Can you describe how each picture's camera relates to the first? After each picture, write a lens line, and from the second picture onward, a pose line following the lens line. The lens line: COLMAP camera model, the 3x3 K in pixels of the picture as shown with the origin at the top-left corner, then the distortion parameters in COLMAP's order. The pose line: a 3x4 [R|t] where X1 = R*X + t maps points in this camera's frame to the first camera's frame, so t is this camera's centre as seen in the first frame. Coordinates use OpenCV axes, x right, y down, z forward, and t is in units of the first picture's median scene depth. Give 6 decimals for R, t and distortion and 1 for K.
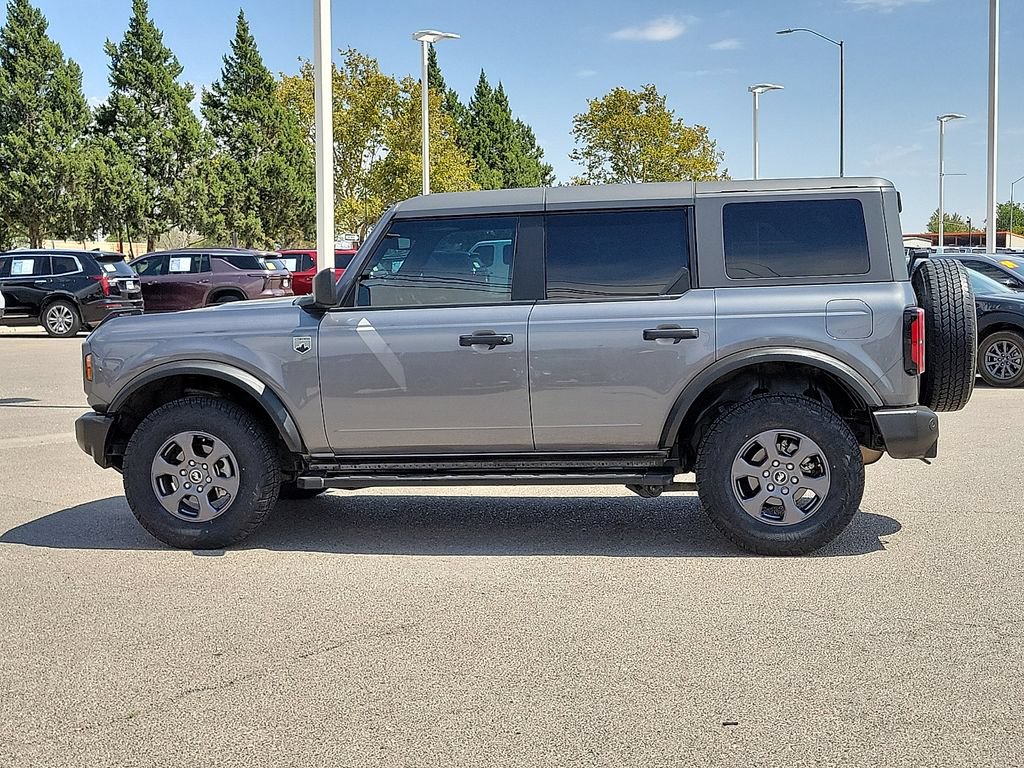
lens RADIAL K [[1463.5, 0, 512.0], [0, 1463.5, 384.0], [0, 0, 1]] dist [0.027916, 0.055421]
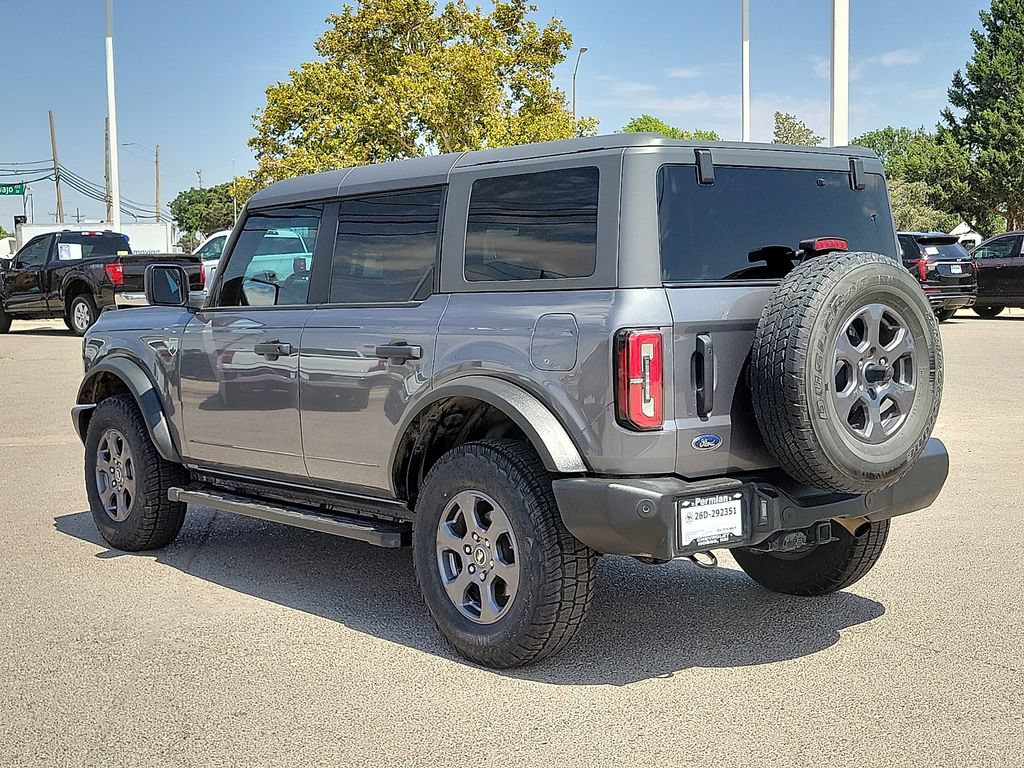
lens RADIAL K [[1463.5, 0, 512.0], [0, 1463.5, 384.0], [0, 0, 1]] dist [0.027916, 0.055421]
pose [[0.685669, 0.056700, -0.725701, 0.227497], [-0.045314, 0.998353, 0.035189, -0.015163], [0.726501, 0.008756, 0.687109, 0.163265]]
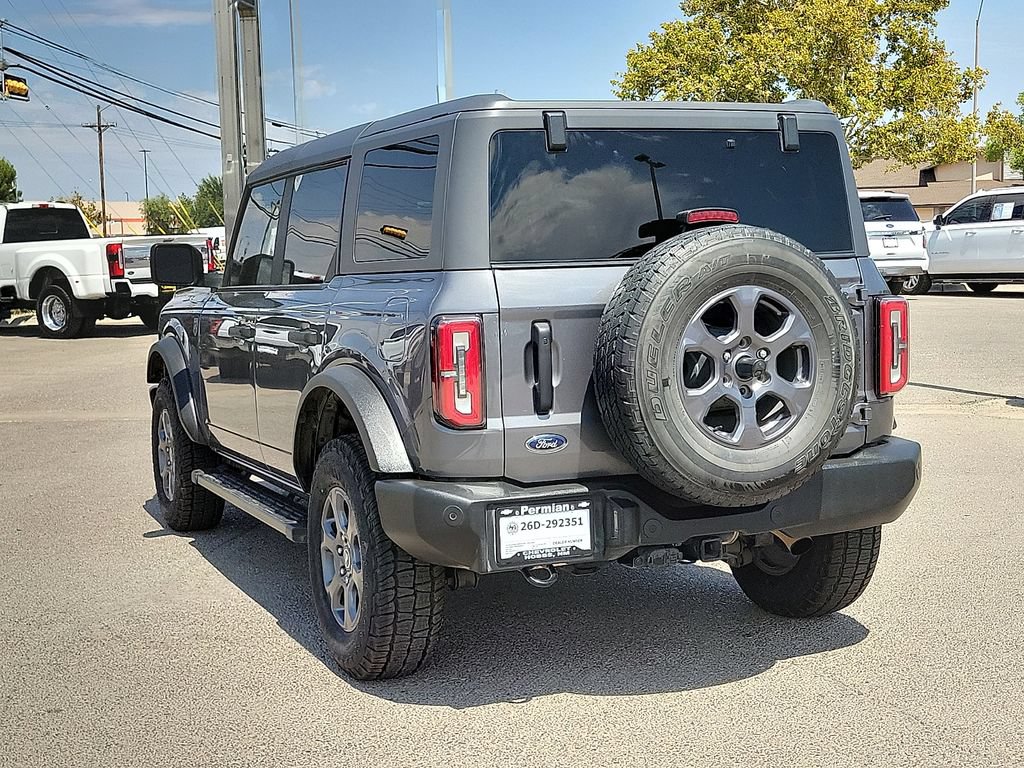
lens RADIAL K [[1502.4, 0, 540.9], [0, 1502.4, 391.6], [0, 0, 1]] dist [0.025982, 0.073225]
pose [[0.470295, 0.084466, -0.878458, 0.262590], [-0.044160, 0.996415, 0.072166, -0.021152], [0.881404, 0.004853, 0.472339, 0.238877]]
